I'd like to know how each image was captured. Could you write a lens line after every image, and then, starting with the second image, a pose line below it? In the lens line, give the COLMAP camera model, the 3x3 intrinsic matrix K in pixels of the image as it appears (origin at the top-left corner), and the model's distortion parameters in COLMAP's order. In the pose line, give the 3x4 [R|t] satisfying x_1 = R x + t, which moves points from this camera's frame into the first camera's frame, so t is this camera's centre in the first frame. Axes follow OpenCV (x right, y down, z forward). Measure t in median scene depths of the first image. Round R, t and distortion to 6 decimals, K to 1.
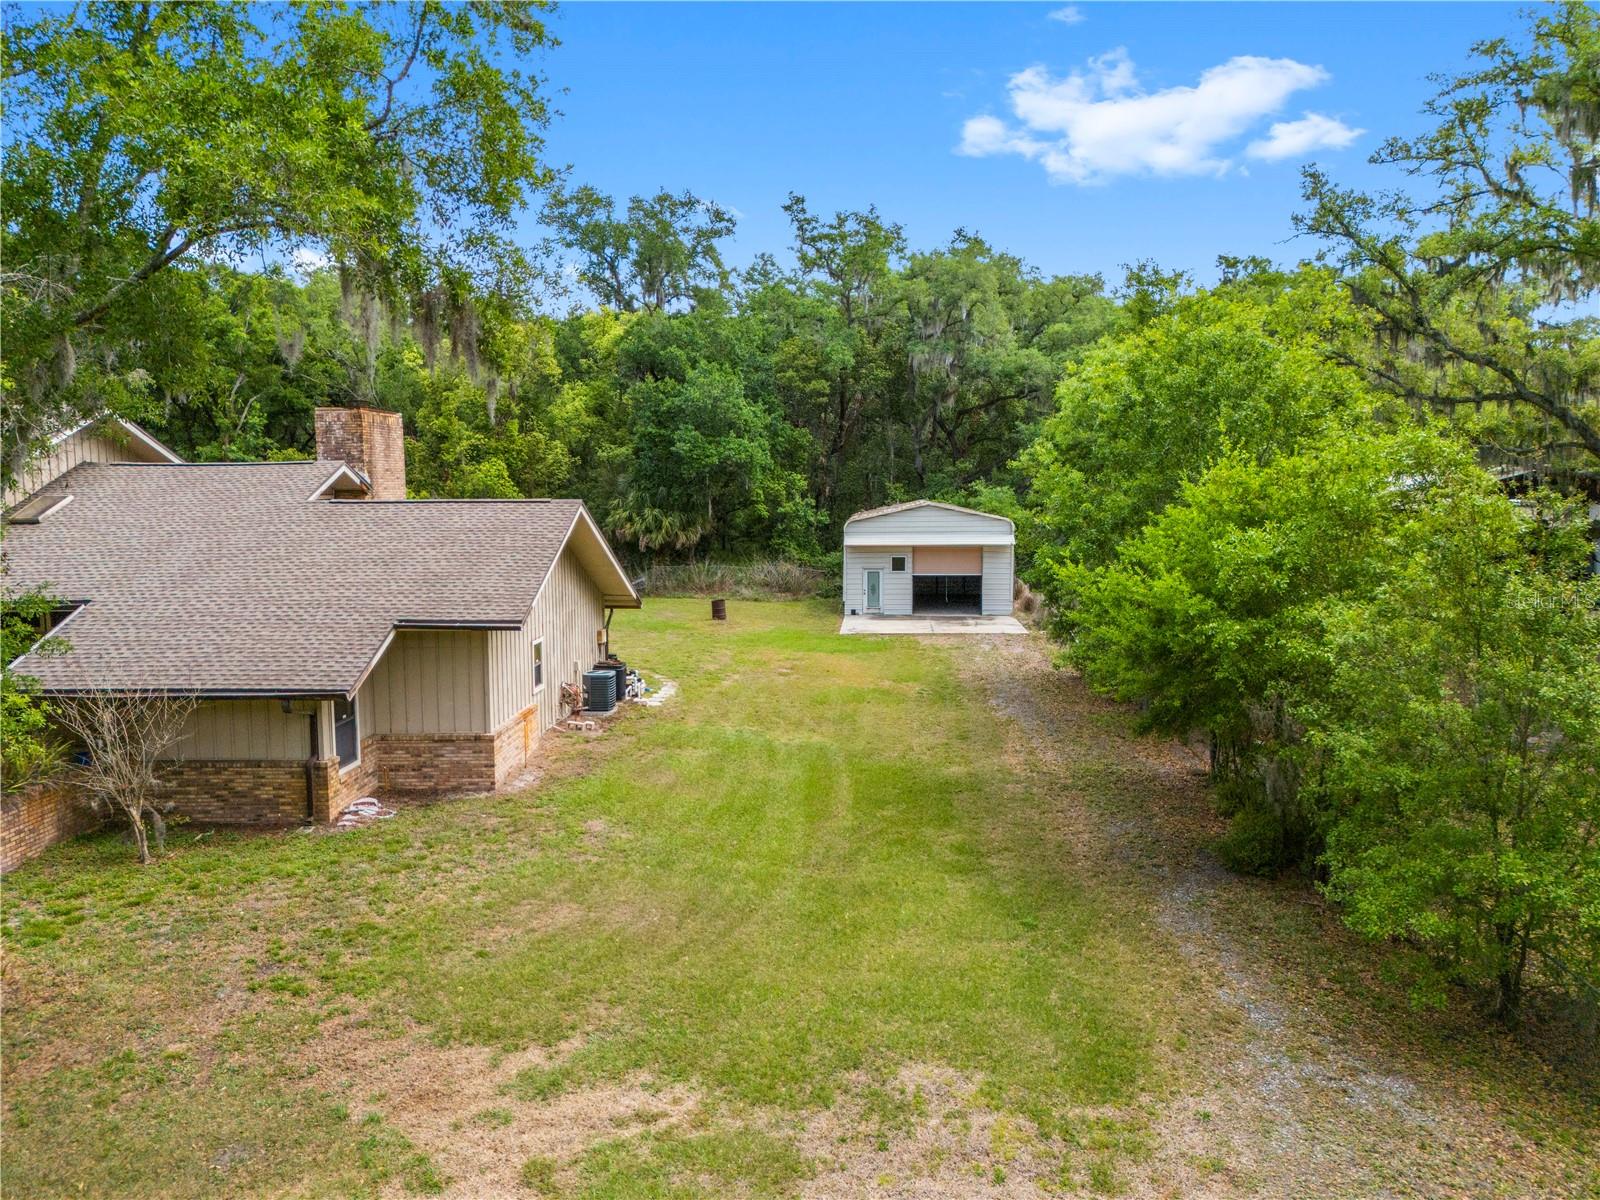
lens RADIAL K [[1176.1, 0, 805.3], [0, 1176.1, 611.8], [0, 0, 1]] dist [0.072788, -0.061223]
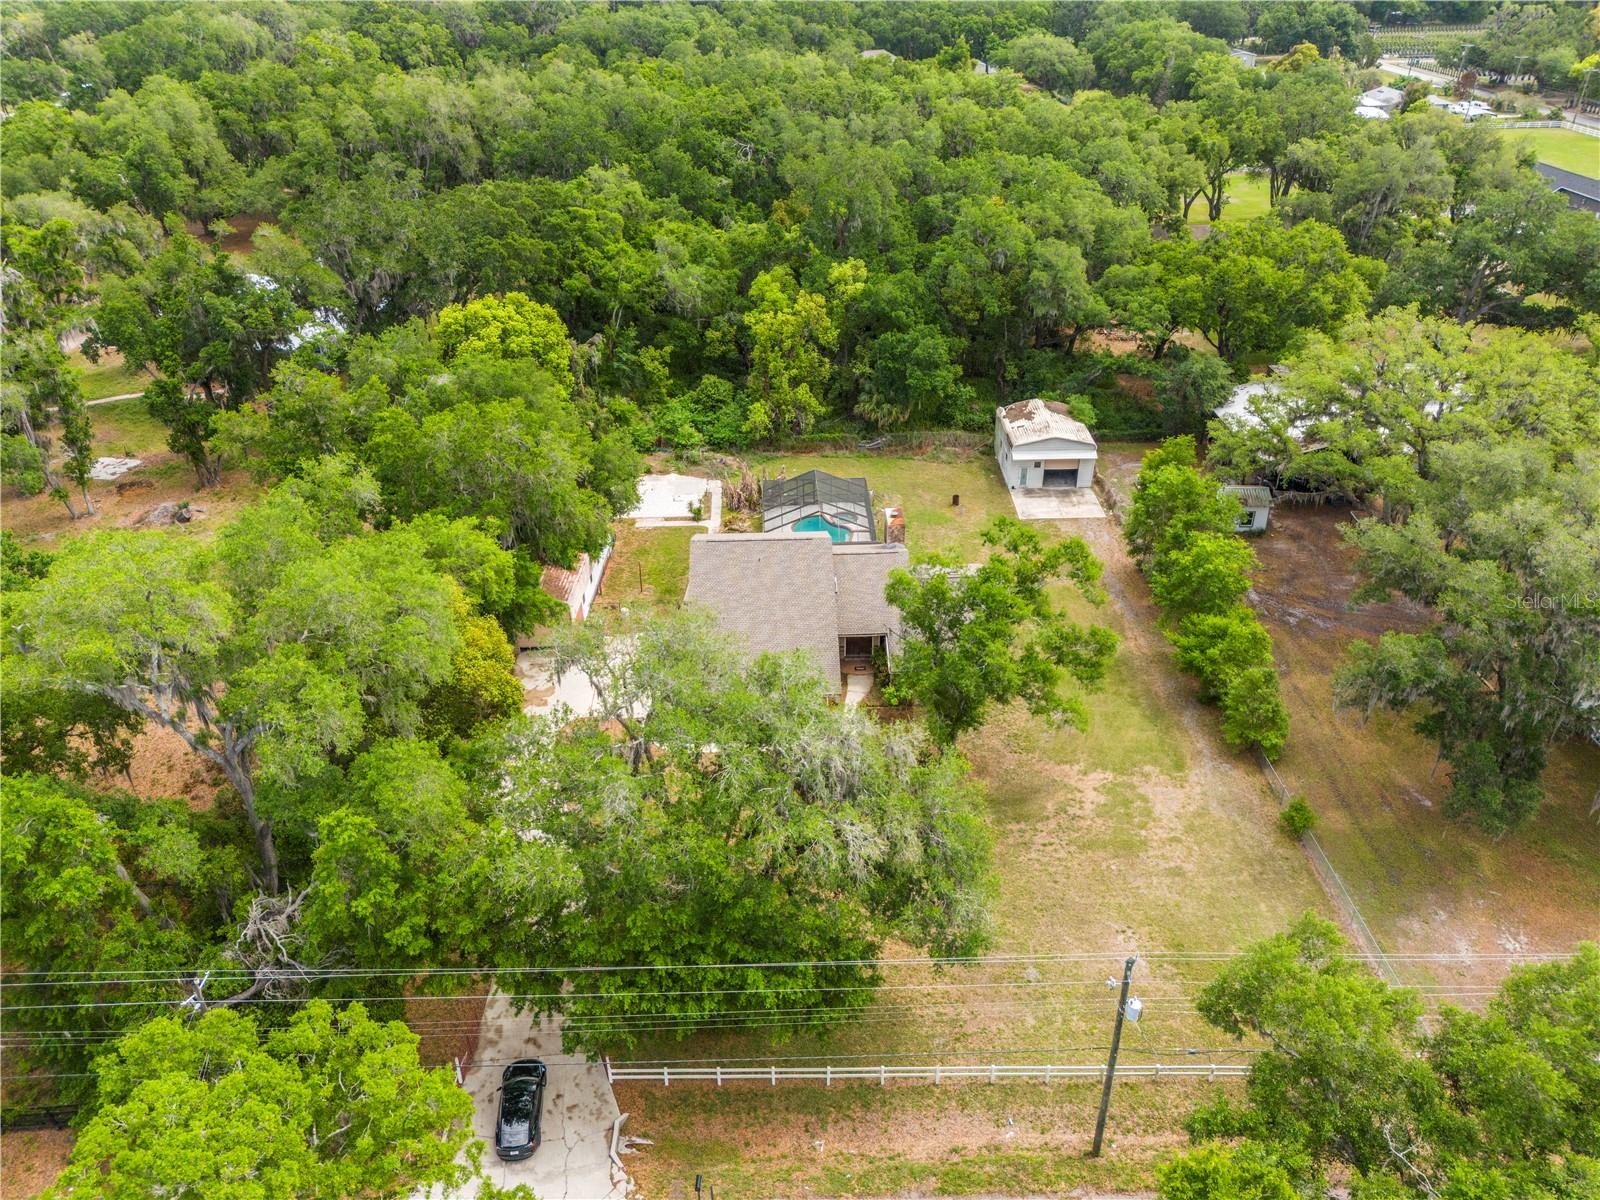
lens RADIAL K [[1176.1, 0, 799.3], [0, 1176.1, 600.8], [0, 0, 1]] dist [0.072788, -0.061223]
pose [[0.997379, -0.041585, 0.059205, -1.059442], [0.014344, 0.915722, 0.401556, -1.501202], [-0.070914, -0.399655, 0.913919, -2.127674]]
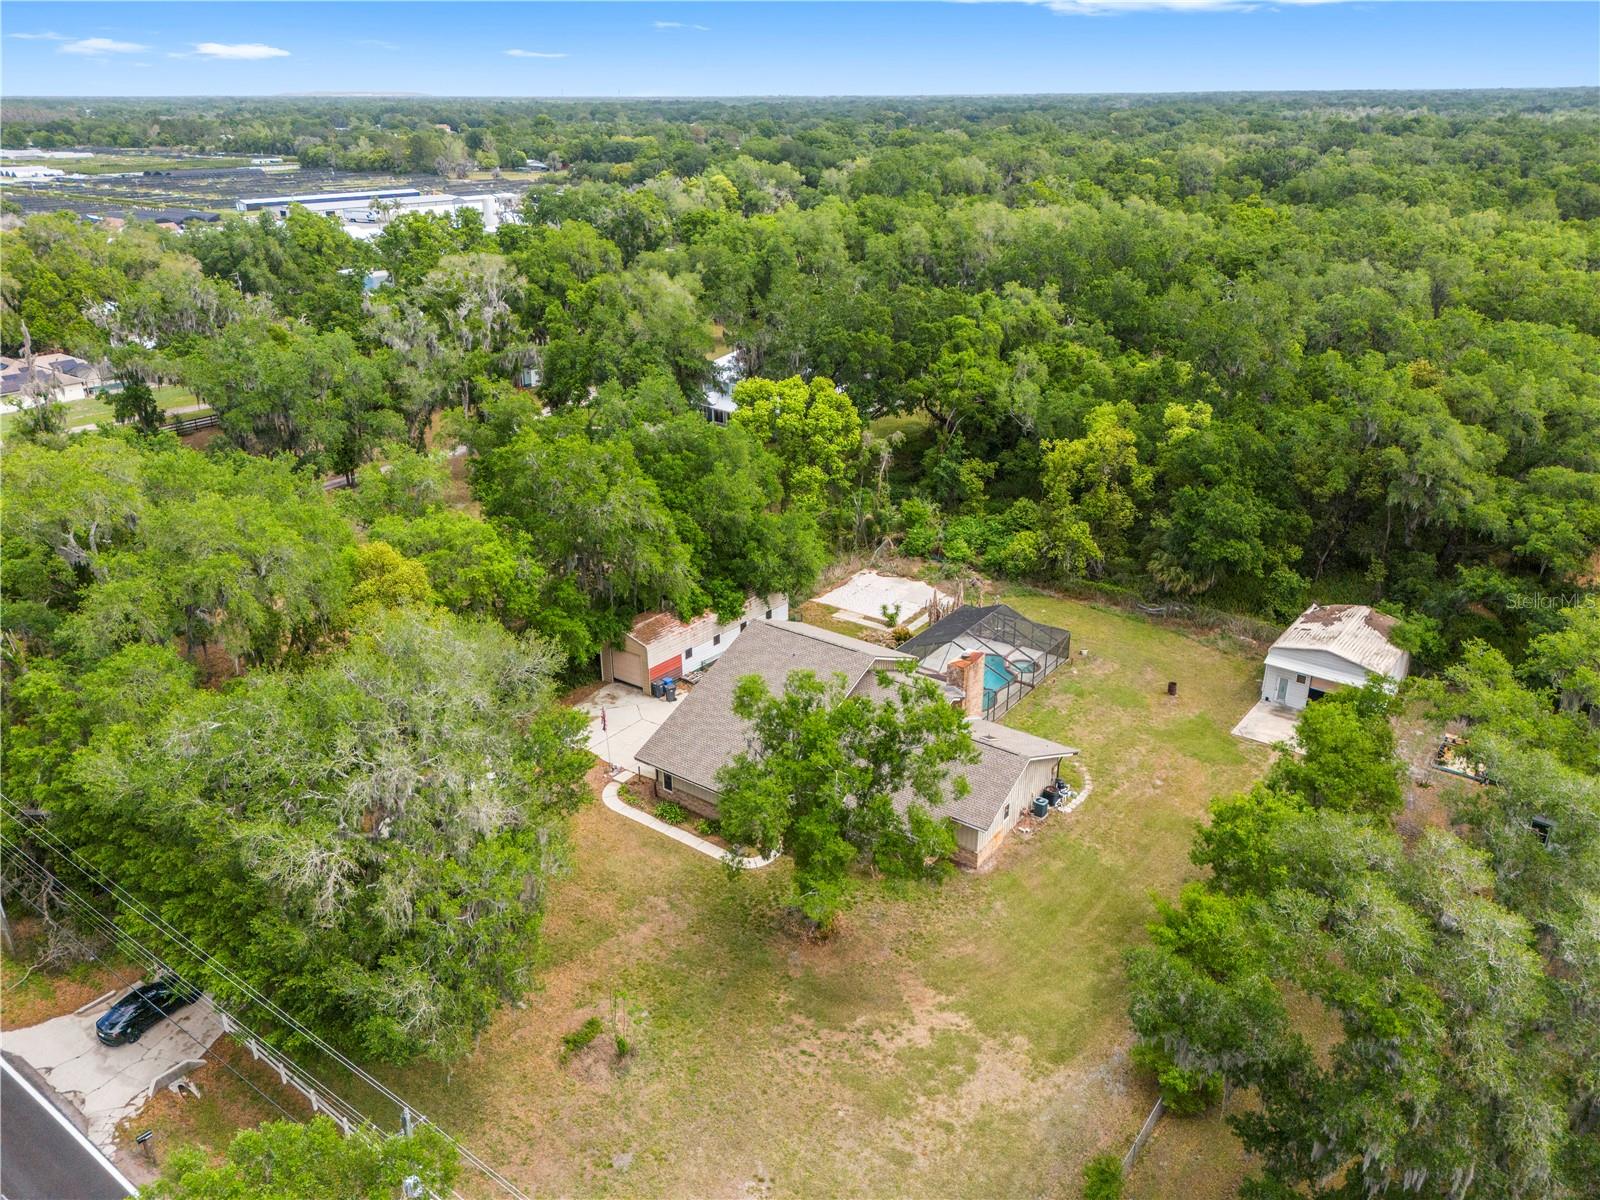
lens RADIAL K [[1176.1, 0, 797.9], [0, 1176.1, 601.4], [0, 0, 1]] dist [0.072788, -0.061223]
pose [[0.828930, 0.220799, -0.513929, 0.734459], [-0.062229, 0.949492, 0.307560, -1.363074], [0.555880, -0.222965, 0.800802, -1.452128]]
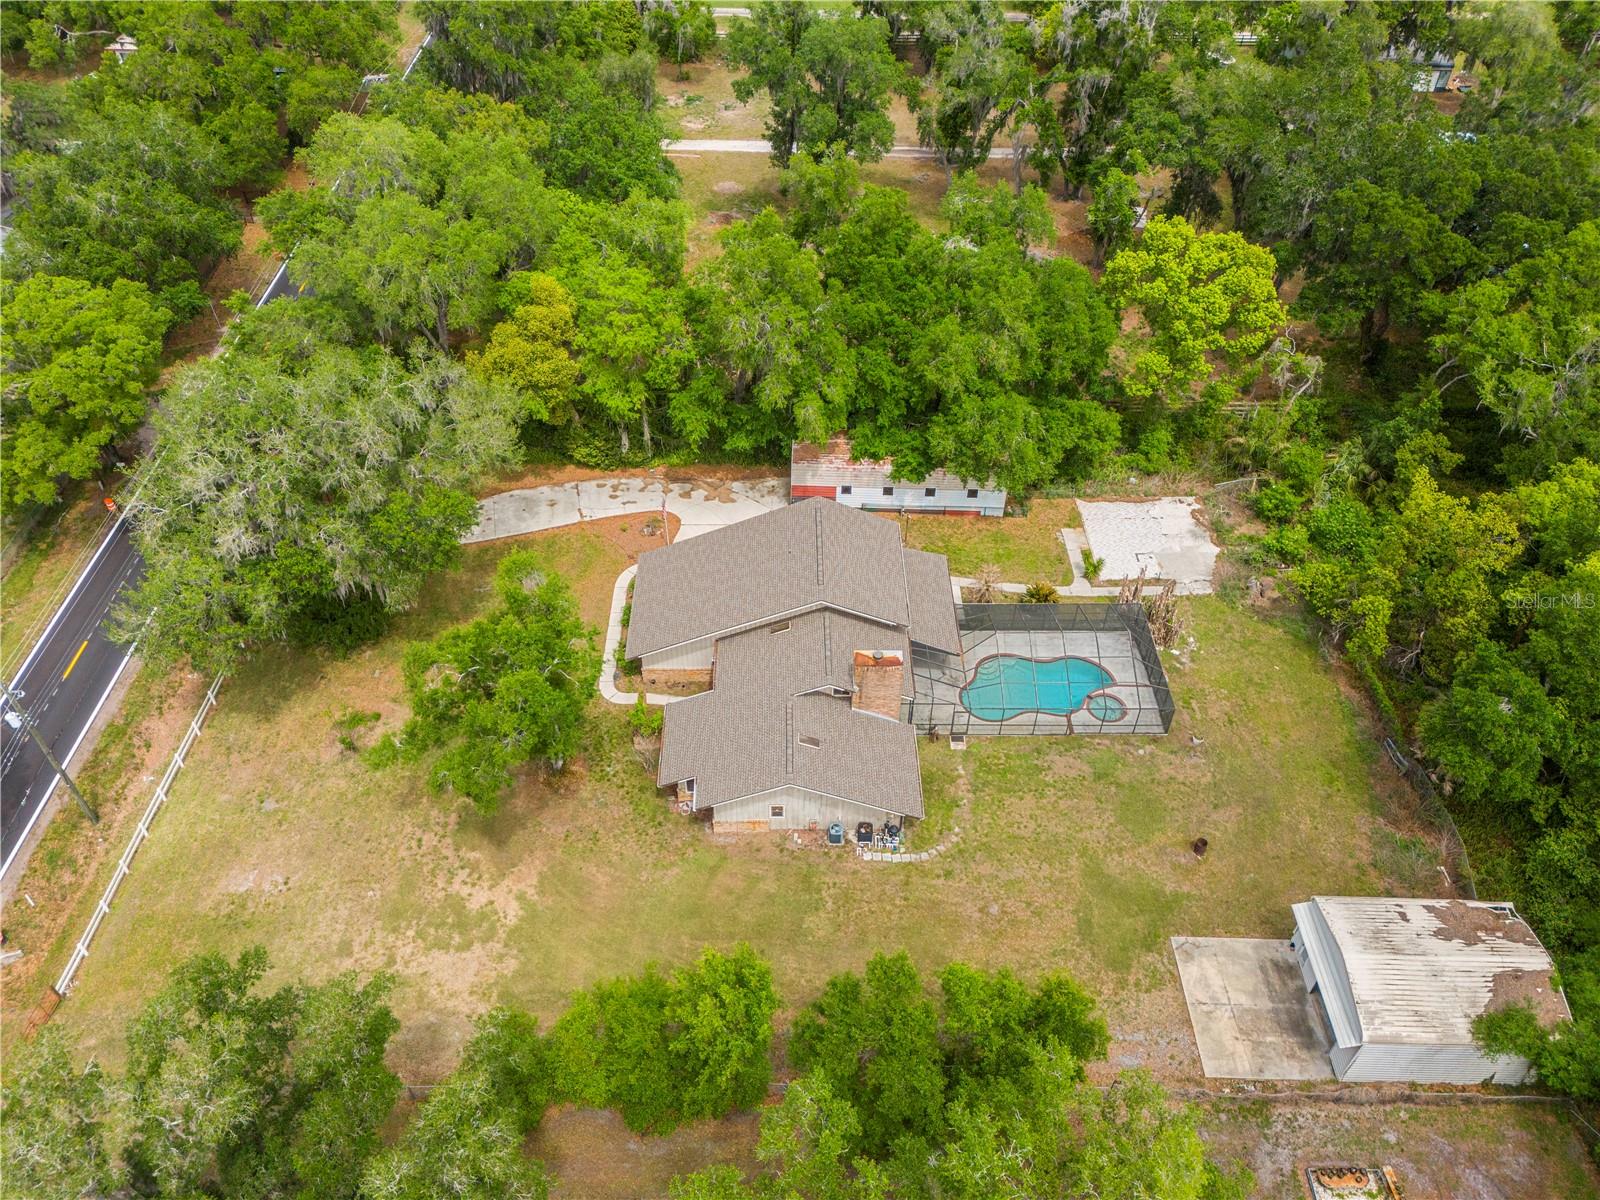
lens RADIAL K [[1176.1, 0, 794.1], [0, 1176.1, 602.5], [0, 0, 1]] dist [0.072788, -0.061223]
pose [[0.047923, 0.686977, -0.725097, 1.477866], [-0.117257, 0.724781, 0.678928, -2.283459], [0.991945, 0.052486, 0.115287, 0.839976]]
